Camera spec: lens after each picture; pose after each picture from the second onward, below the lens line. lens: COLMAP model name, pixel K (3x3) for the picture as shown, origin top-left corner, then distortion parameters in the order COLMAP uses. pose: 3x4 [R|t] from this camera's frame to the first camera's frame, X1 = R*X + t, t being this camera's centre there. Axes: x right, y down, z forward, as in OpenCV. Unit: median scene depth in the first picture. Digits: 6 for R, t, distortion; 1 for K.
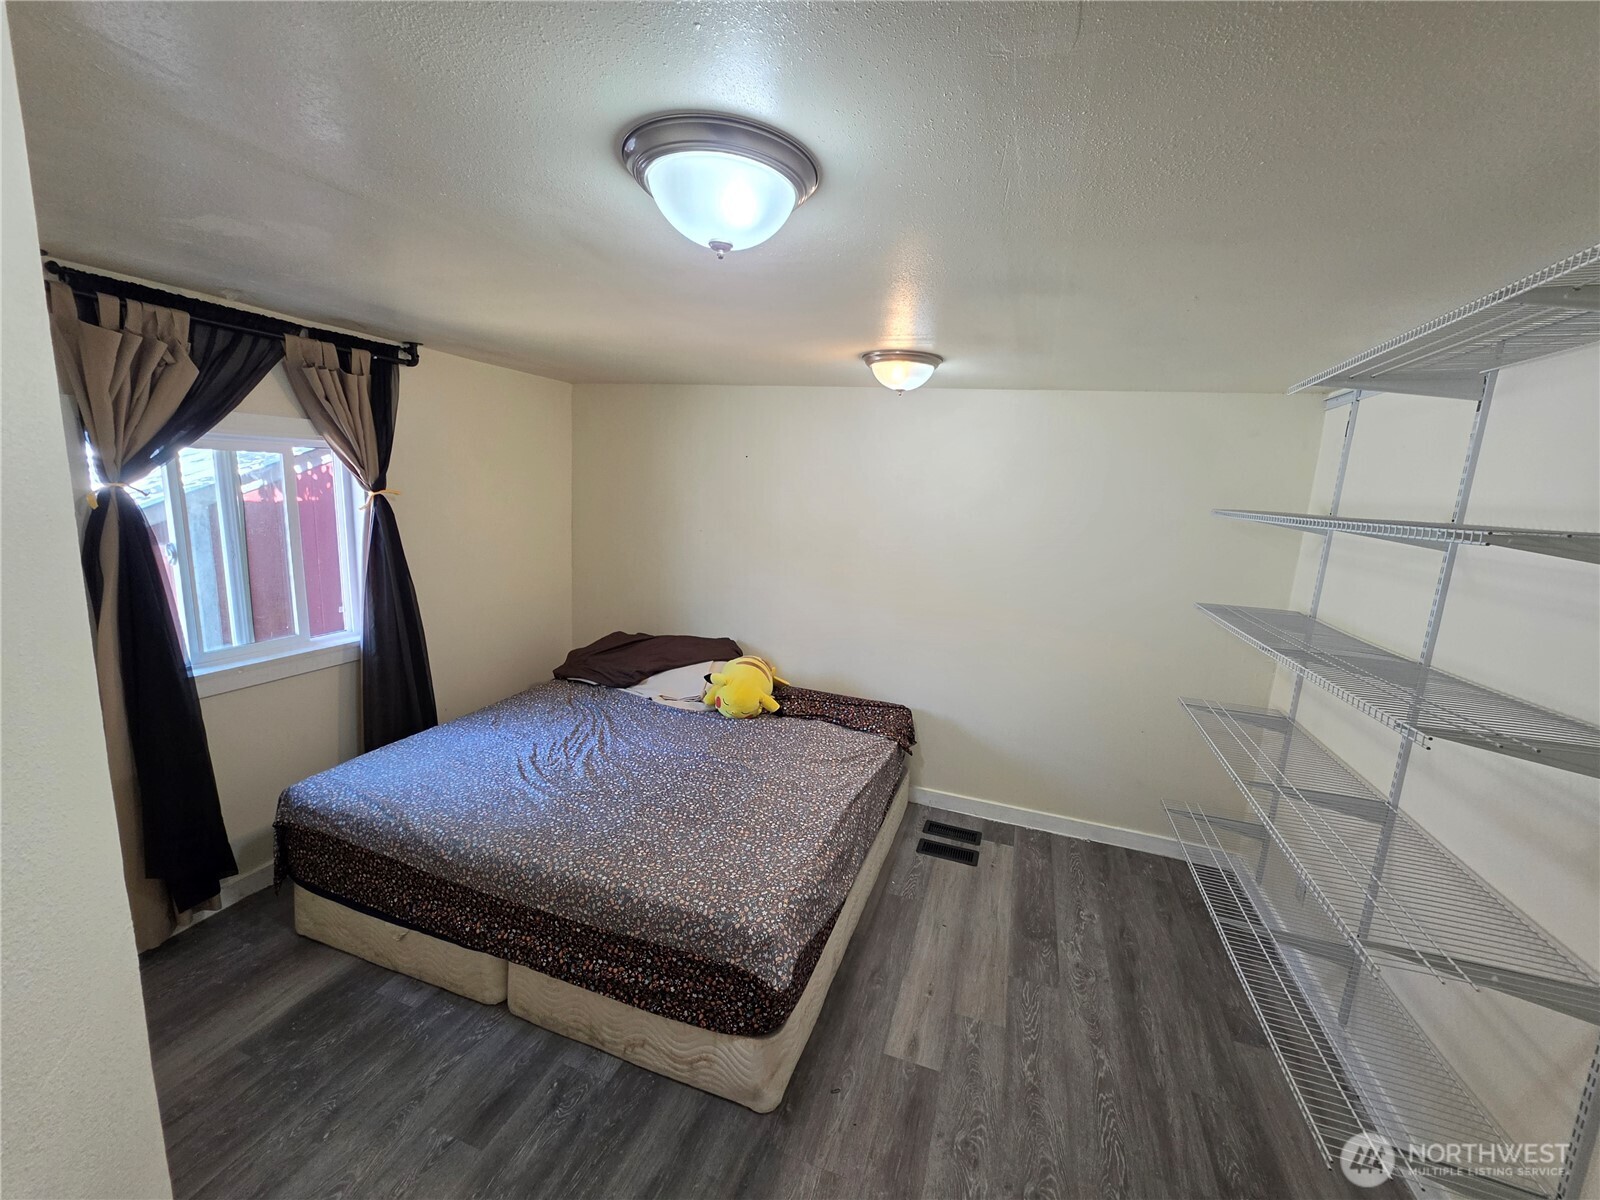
lens RADIAL K [[643.7, 0, 816.1], [0, 643.7, 596.4], [0, 0, 1]] dist [-0.002162, 0.000037]
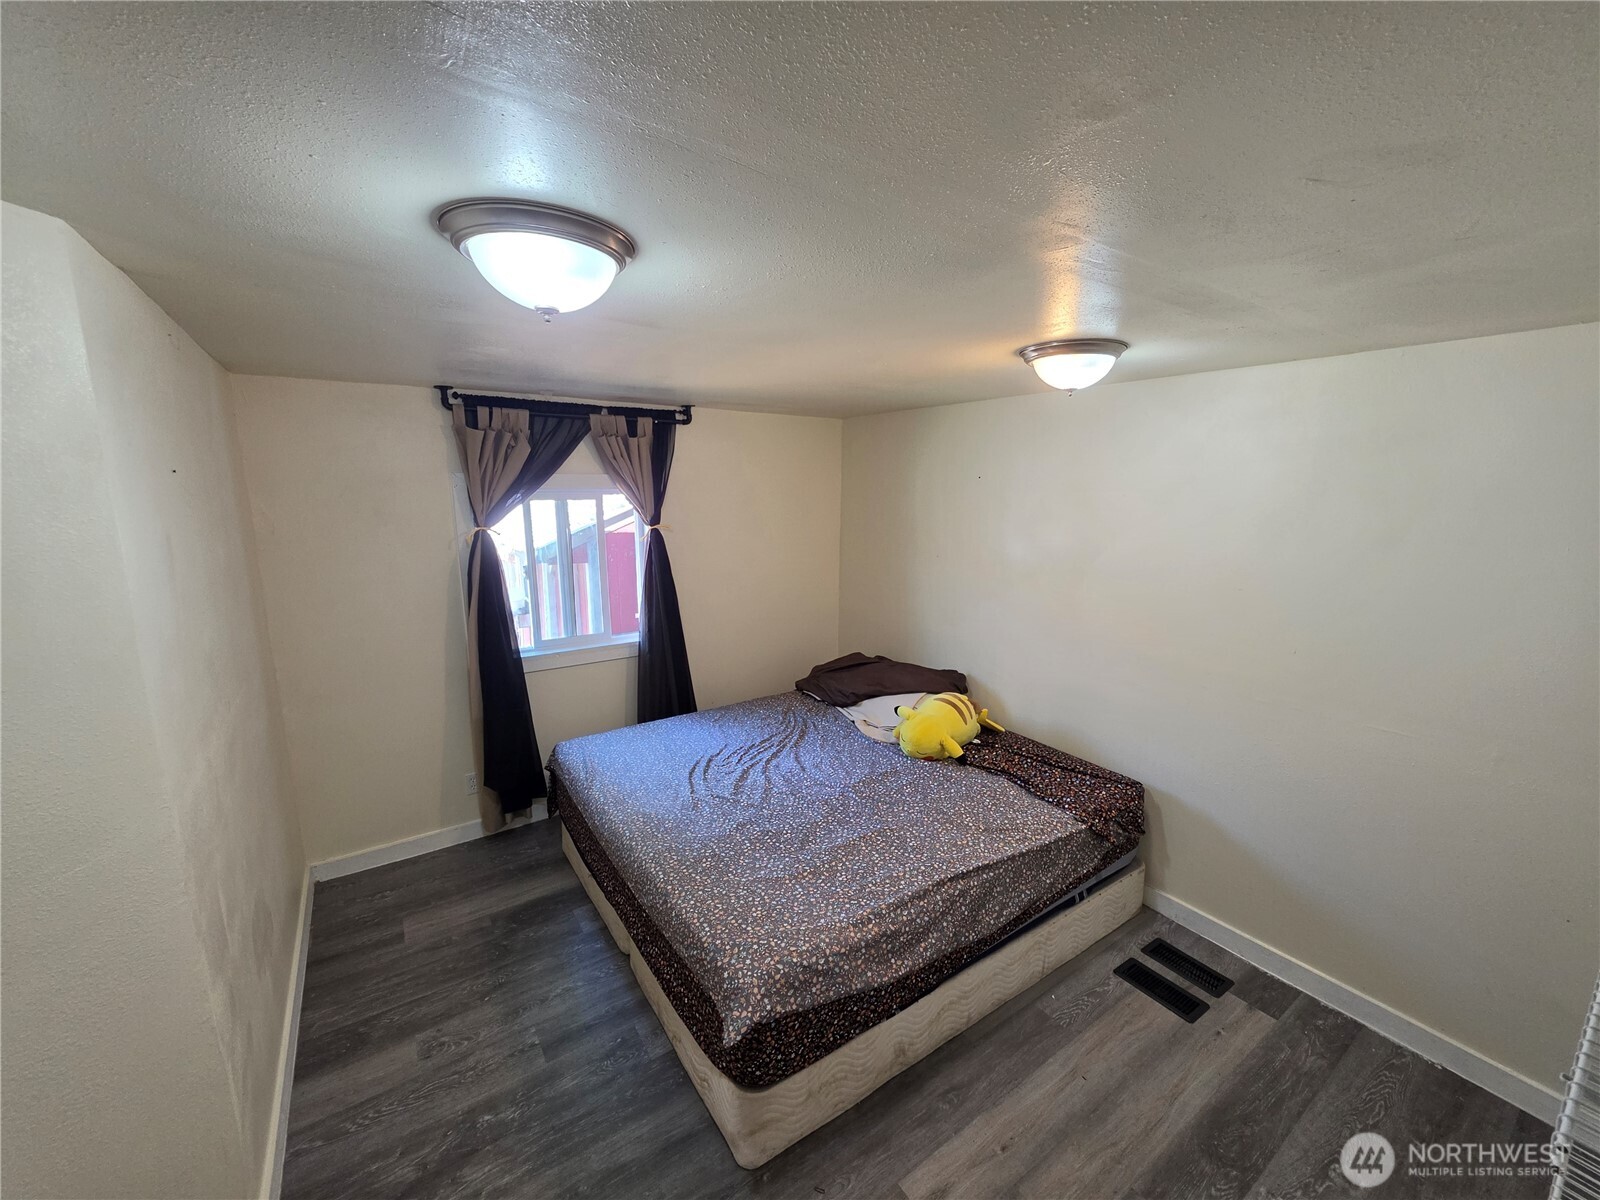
lens RADIAL K [[638.5, 0, 807.5], [0, 638.5, 605.1], [0, 0, 1]] dist [-0.001611, 0.000567]
pose [[0.804305, 0.054639, -0.591699, 0.324671], [-0.060808, 0.998104, 0.009510, -0.036109], [0.591097, 0.028332, 0.806103, 0.159802]]
